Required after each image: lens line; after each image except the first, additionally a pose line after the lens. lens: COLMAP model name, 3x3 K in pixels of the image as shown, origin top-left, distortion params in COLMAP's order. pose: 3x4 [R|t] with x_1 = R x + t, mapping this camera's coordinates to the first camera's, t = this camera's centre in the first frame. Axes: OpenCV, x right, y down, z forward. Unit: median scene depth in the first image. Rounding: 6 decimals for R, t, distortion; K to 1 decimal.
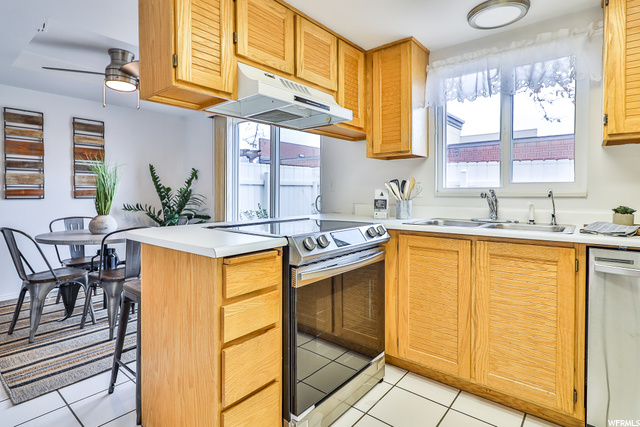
lens RADIAL K [[332.4, 0, 321.0], [0, 332.4, 197.4], [0, 0, 1]] dist [0.005694, -0.001457]
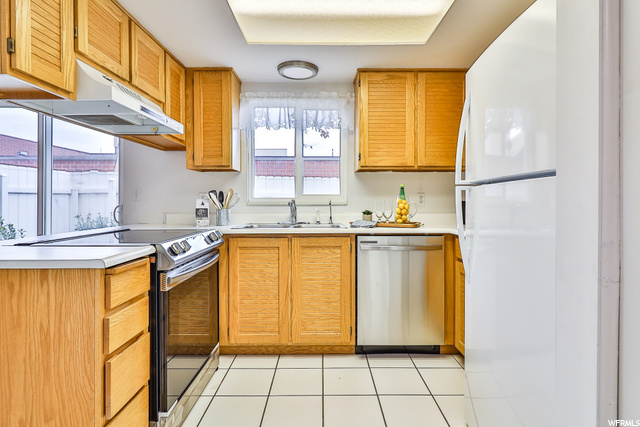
lens RADIAL K [[332.4, 0, 321.4], [0, 332.4, 203.1], [0, 0, 1]] dist [0.005694, -0.001457]
pose [[0.773508, -0.003408, 0.633777, -0.253723], [0.011022, 0.999907, -0.008074, 0.002360], [-0.633691, 0.013231, 0.773473, -0.101680]]
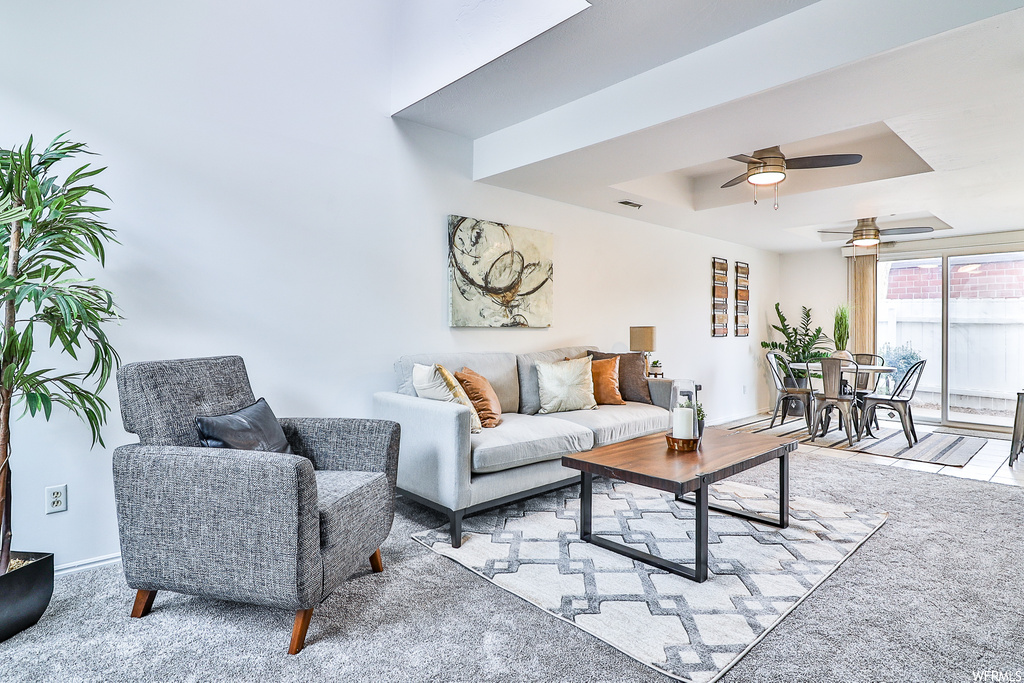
lens RADIAL K [[531.8, 0, 537.0], [0, 531.8, 336.2], [0, 0, 1]] dist [0.005694, -0.001457]
pose [[0.991707, -0.000754, -0.128520, -2.298647], [-0.001389, 0.999861, -0.016585, 0.062655], [0.128515, 0.016626, 0.991568, -1.580190]]
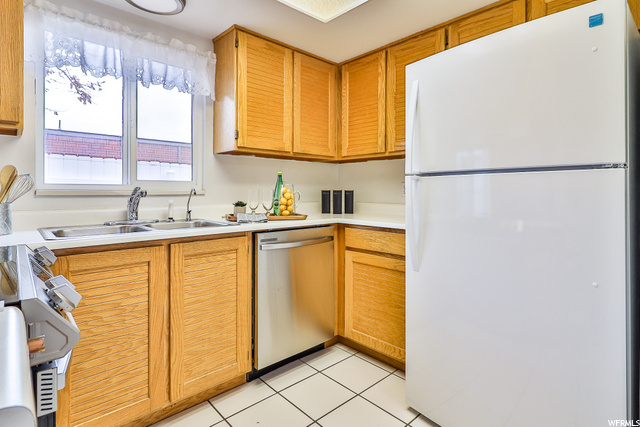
lens RADIAL K [[332.4, 0, 318.7], [0, 332.4, 192.2], [0, 0, 1]] dist [0.005694, -0.001457]
pose [[0.135632, -0.003672, 0.990752, -0.317984], [0.013117, 0.999912, 0.001911, -0.006415], [-0.990672, 0.012737, 0.135668, 0.419296]]
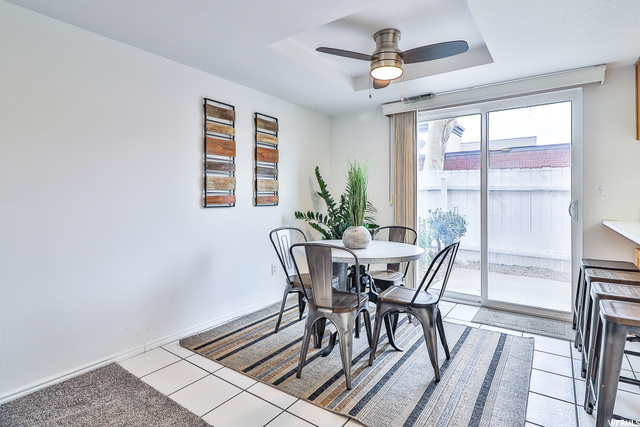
lens RADIAL K [[332.4, 0, 323.4], [0, 332.4, 208.1], [0, 0, 1]] dist [0.005694, -0.001457]
pose [[0.997273, -0.006084, 0.073556, -1.244523], [0.005442, 0.999945, 0.008936, 0.003277], [-0.073606, -0.008511, 0.997251, 0.242909]]
